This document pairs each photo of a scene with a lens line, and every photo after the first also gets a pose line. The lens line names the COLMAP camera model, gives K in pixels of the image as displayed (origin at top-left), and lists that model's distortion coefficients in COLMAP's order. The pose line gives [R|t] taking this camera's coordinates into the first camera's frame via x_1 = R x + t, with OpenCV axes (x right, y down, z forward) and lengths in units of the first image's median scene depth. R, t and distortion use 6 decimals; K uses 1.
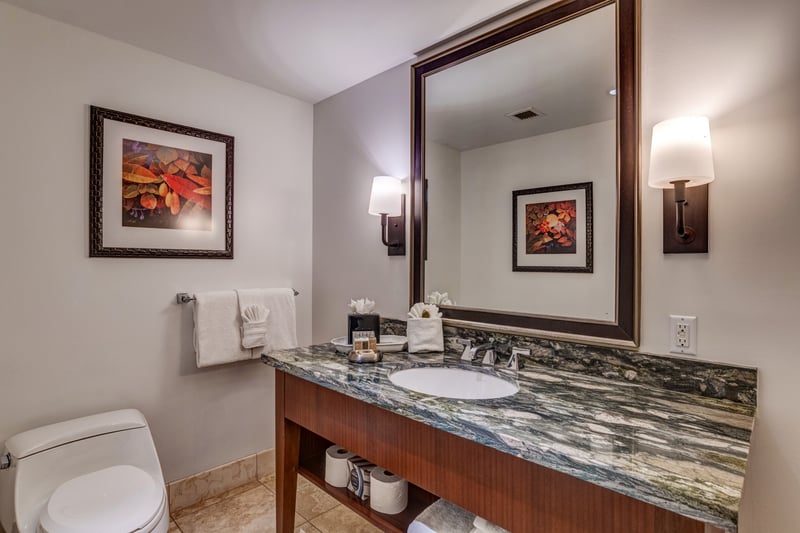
lens RADIAL K [[414.0, 0, 398.7], [0, 414.0, 264.9], [0, 0, 1]] dist [-0.044571, 0.016769]
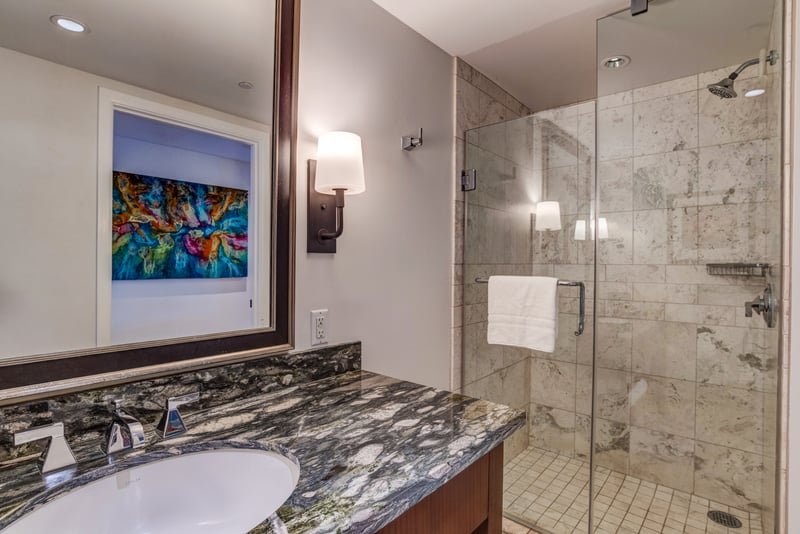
lens RADIAL K [[414.0, 0, 396.5], [0, 414.0, 263.5], [0, 0, 1]] dist [-0.044571, 0.016769]
pose [[-0.081910, -0.006124, 0.996621, -0.458964], [-0.004714, 0.999972, 0.005758, -0.008193], [-0.996629, -0.004226, -0.081937, 0.935600]]
